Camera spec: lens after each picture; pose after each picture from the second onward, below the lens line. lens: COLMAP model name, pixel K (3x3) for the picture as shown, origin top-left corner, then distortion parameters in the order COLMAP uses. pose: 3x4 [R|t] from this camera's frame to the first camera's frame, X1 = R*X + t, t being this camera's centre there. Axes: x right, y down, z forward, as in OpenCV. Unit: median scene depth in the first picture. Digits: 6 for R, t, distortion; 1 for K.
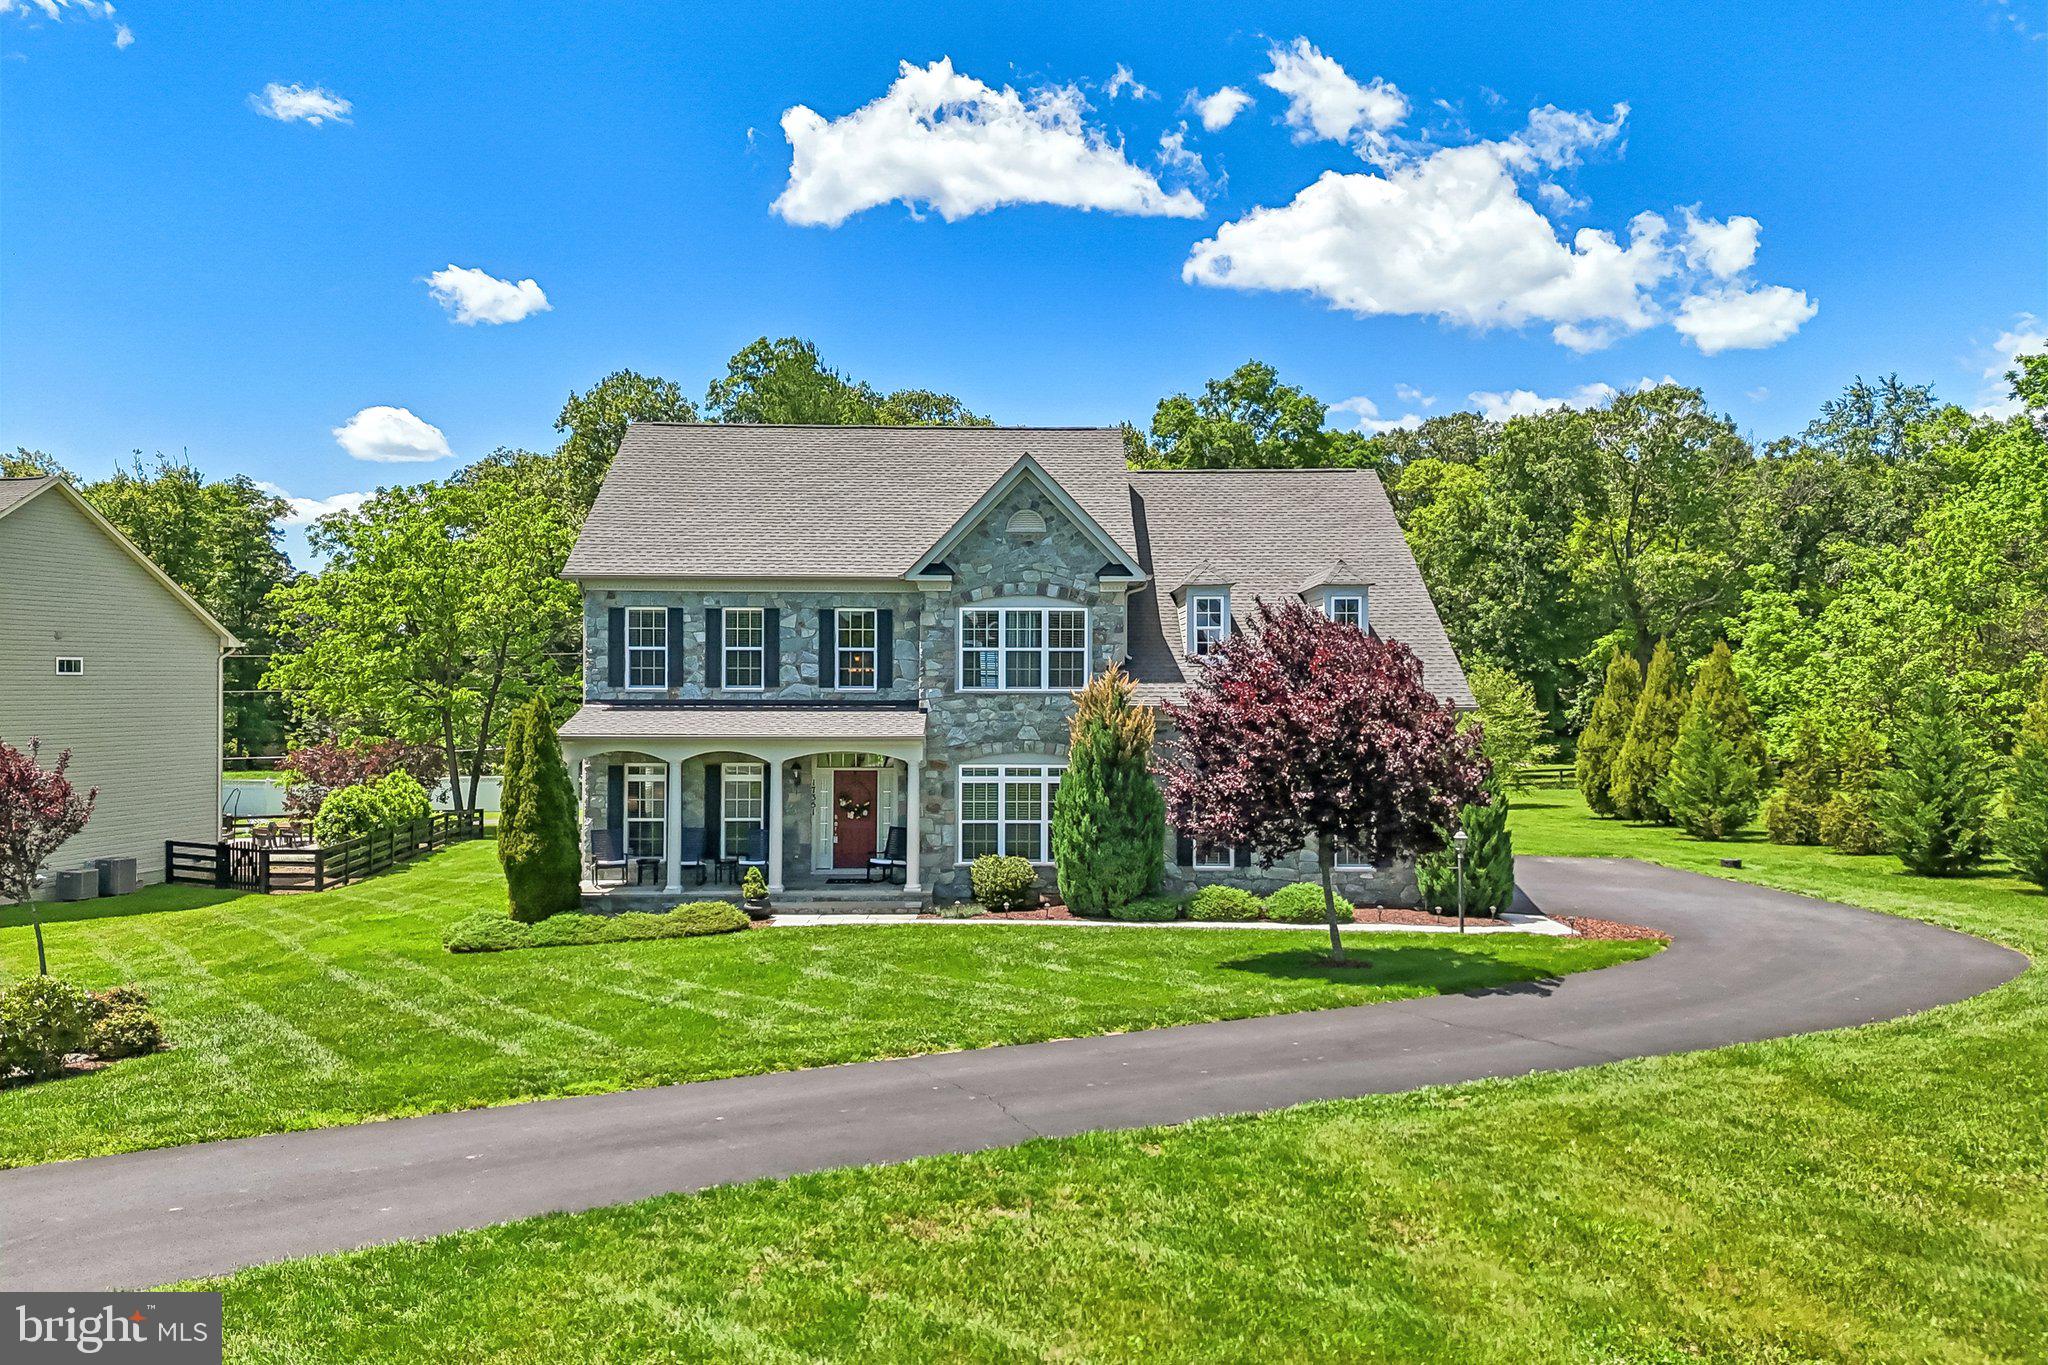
lens RADIAL K [[1519.6, 0, 1024.0], [0, 1519.6, 682.5], [0, 0, 1]] dist [0.099014, -0.098612]
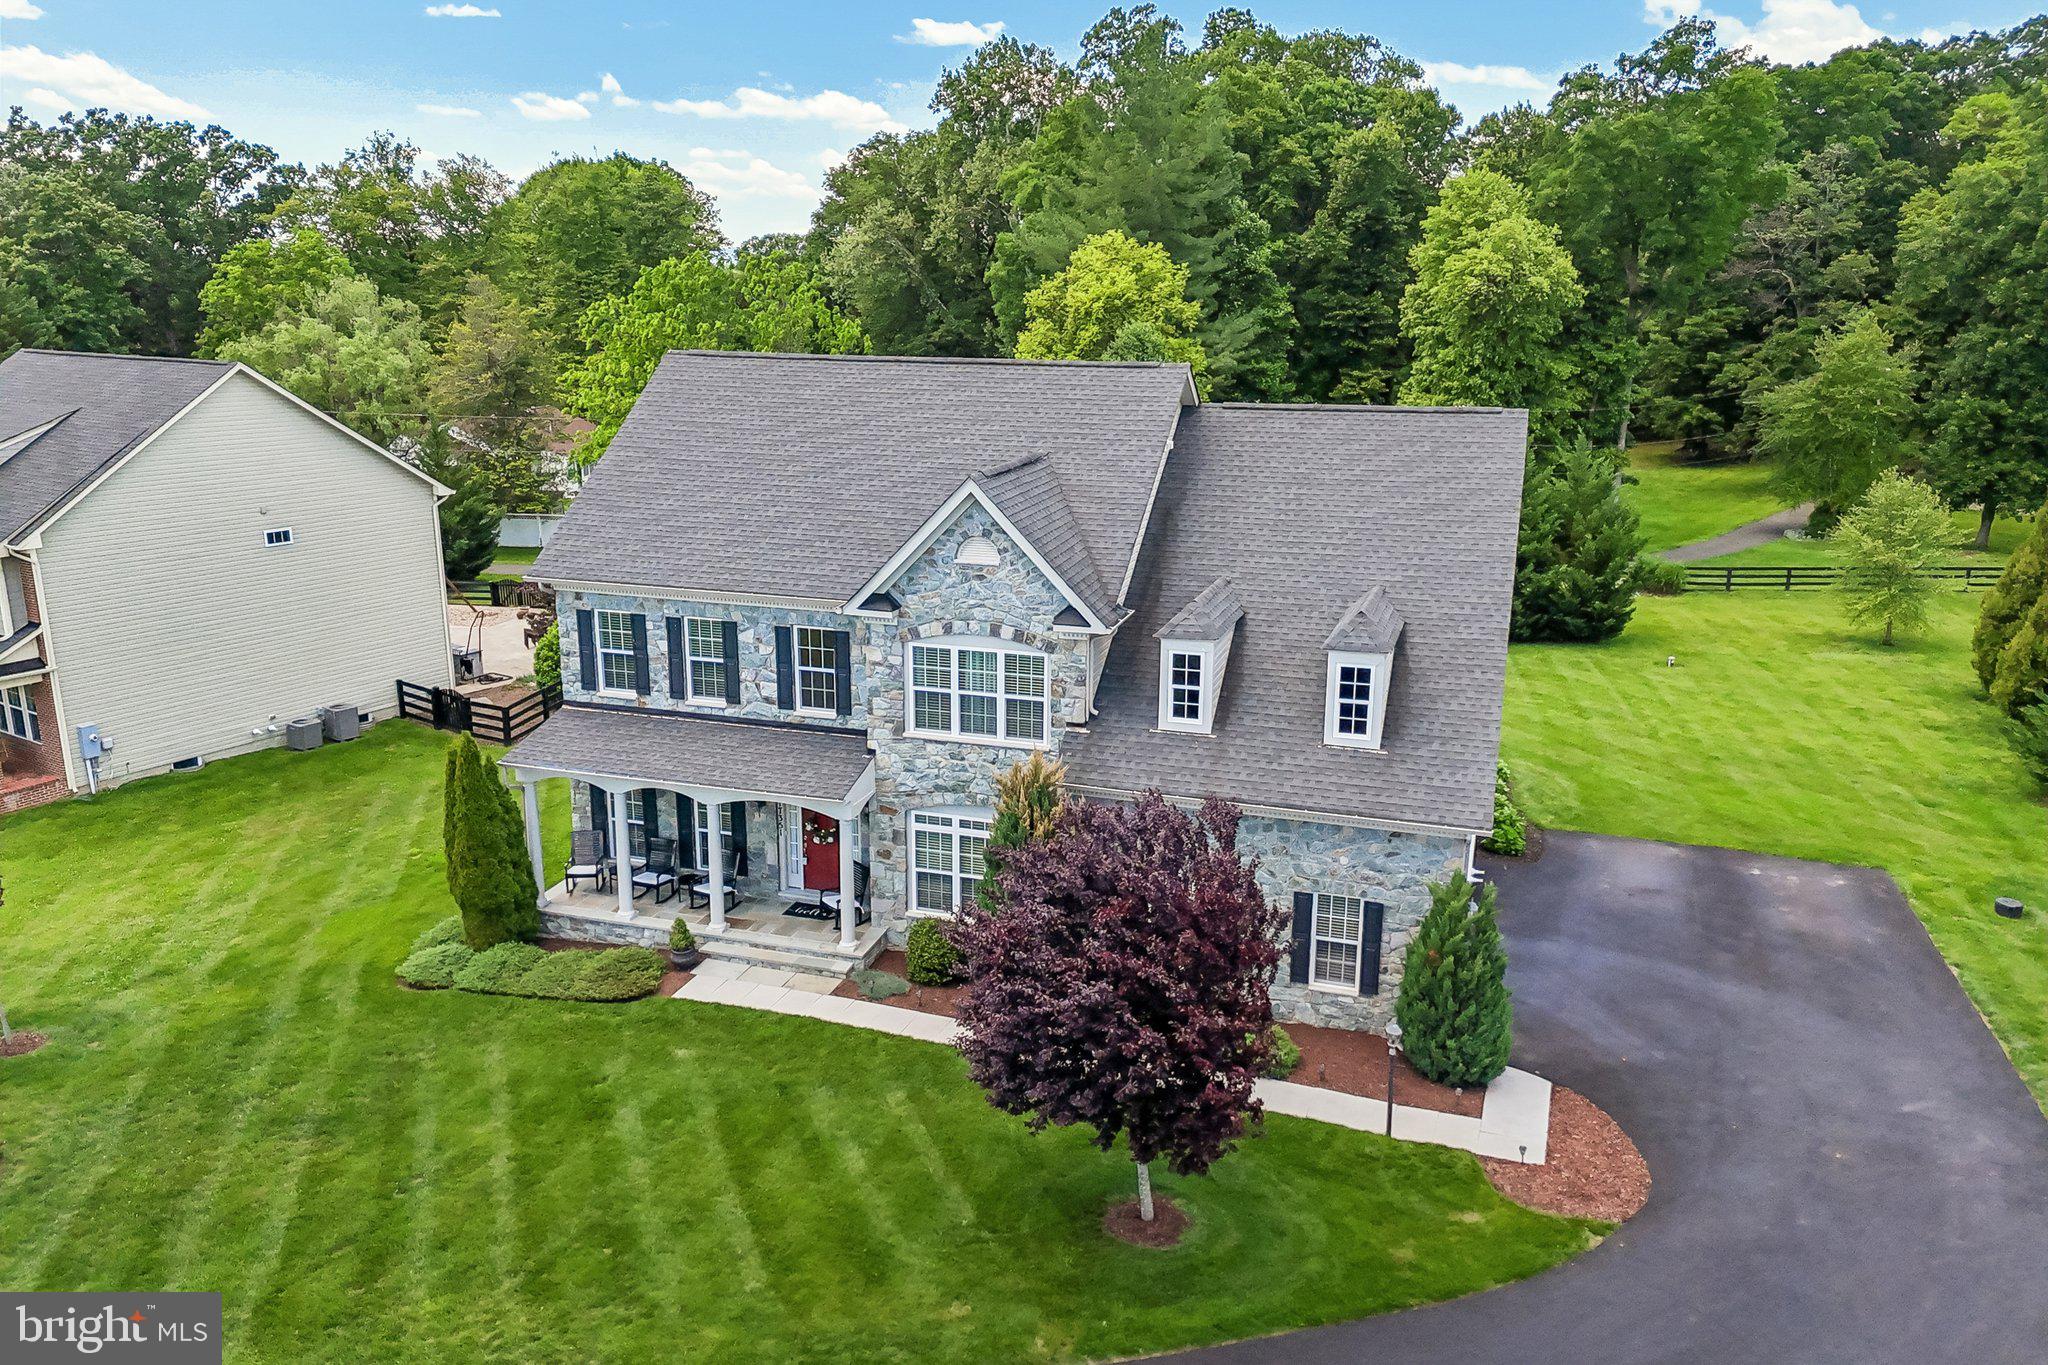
lens RADIAL K [[1519.6, 0, 1024.0], [0, 1519.6, 682.5], [0, 0, 1]] dist [0.099014, -0.098612]
pose [[0.946823, 0.082722, -0.310939, 0.296785], [0.000065, 0.966336, 0.257282, -0.253305], [0.321755, -0.243621, 0.914944, 0.206954]]
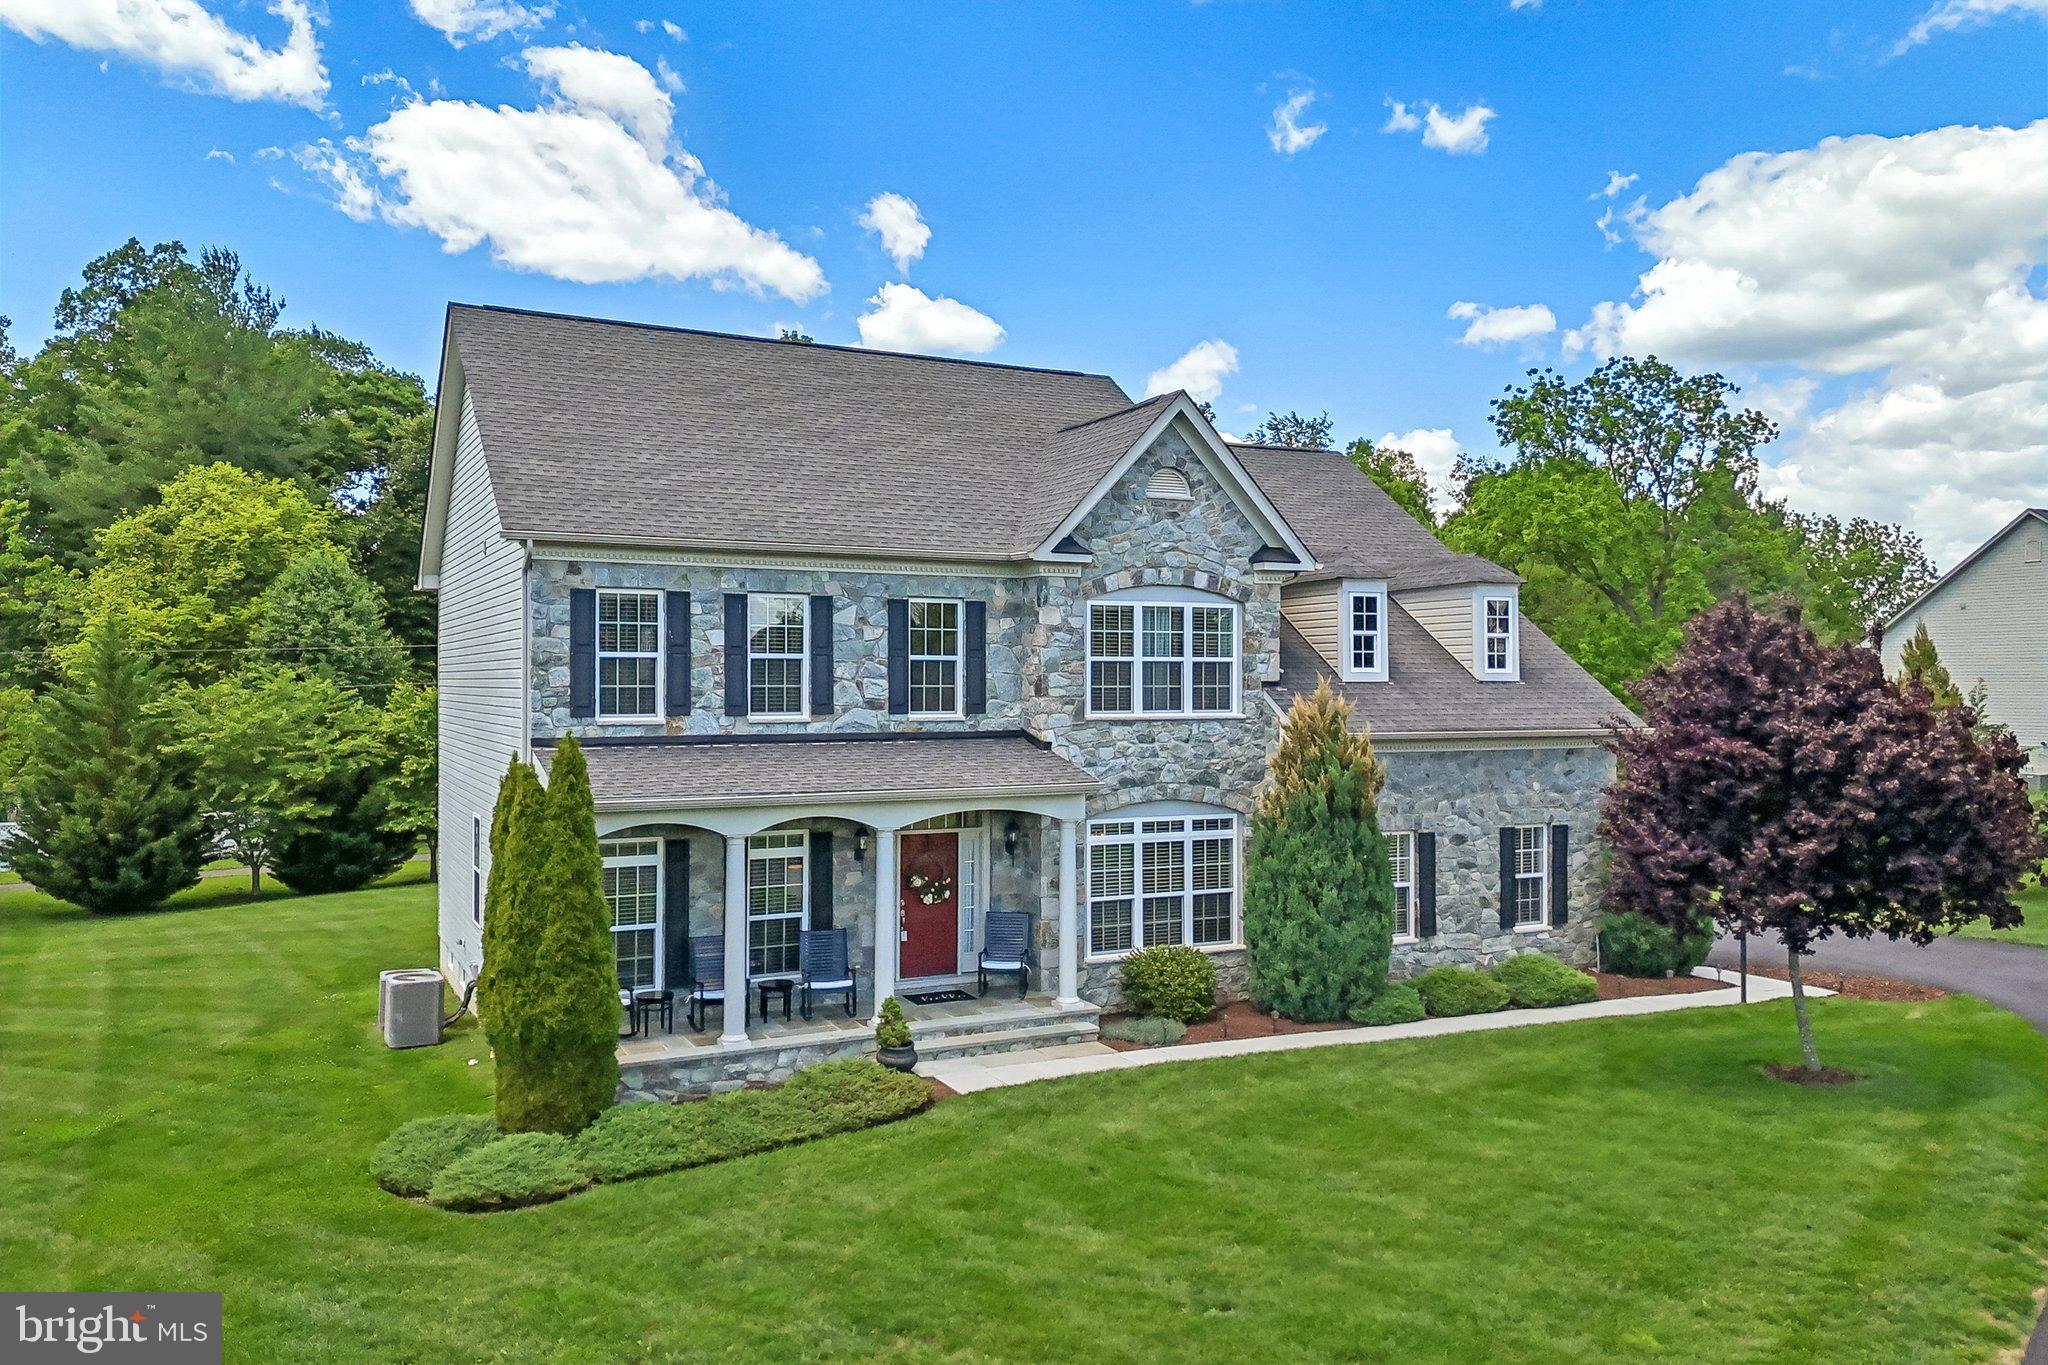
lens RADIAL K [[1519.6, 0, 1024.0], [0, 1519.6, 682.5], [0, 0, 1]] dist [0.099014, -0.098612]
pose [[0.896340, -0.002940, 0.443358, -0.385454], [0.002153, 0.999995, 0.002280, -0.012299], [-0.443362, -0.001089, 0.896342, 0.370939]]
